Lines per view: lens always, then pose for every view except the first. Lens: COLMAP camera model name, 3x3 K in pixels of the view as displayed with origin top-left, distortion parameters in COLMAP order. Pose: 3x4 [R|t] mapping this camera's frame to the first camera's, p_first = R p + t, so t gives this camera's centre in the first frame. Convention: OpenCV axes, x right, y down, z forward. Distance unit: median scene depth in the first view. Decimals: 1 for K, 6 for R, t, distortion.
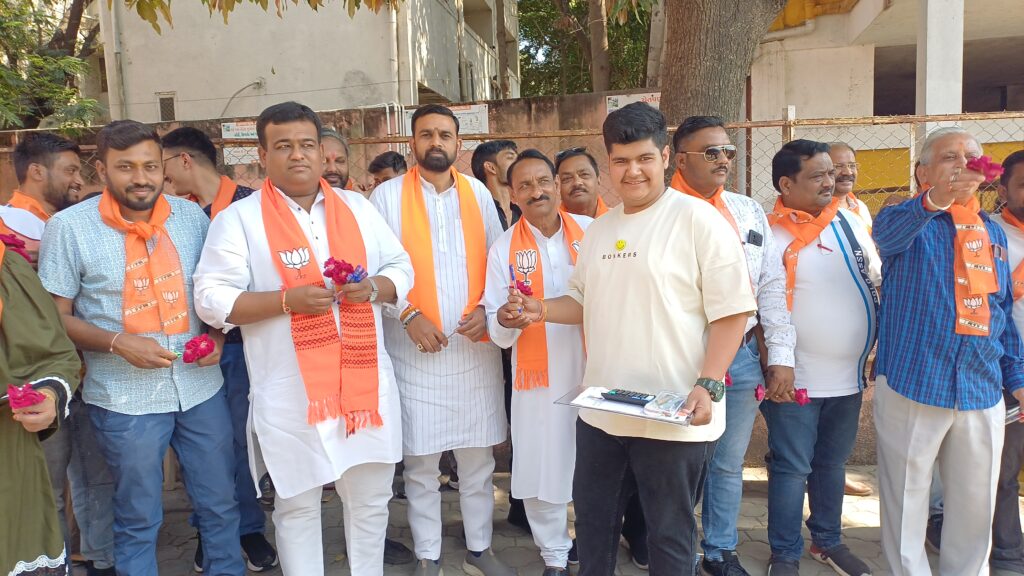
lens RADIAL K [[720.7, 0, 512.0], [0, 720.7, 288.0], [0, 0, 1]] dist [0.000119, 0.000219]
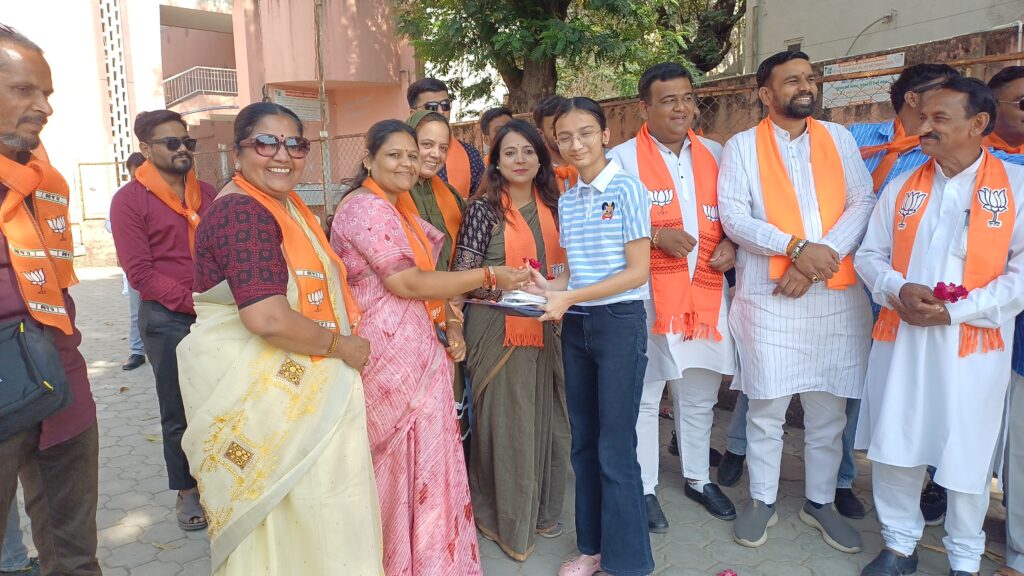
lens RADIAL K [[720.7, 0, 512.0], [0, 720.7, 288.0], [0, 0, 1]] dist [0.000119, 0.000219]
pose [[0.633367, 0.133006, -0.762336, 0.400632], [-0.073608, 0.991007, 0.111748, -0.005586], [0.770343, -0.014663, 0.637461, 0.057760]]
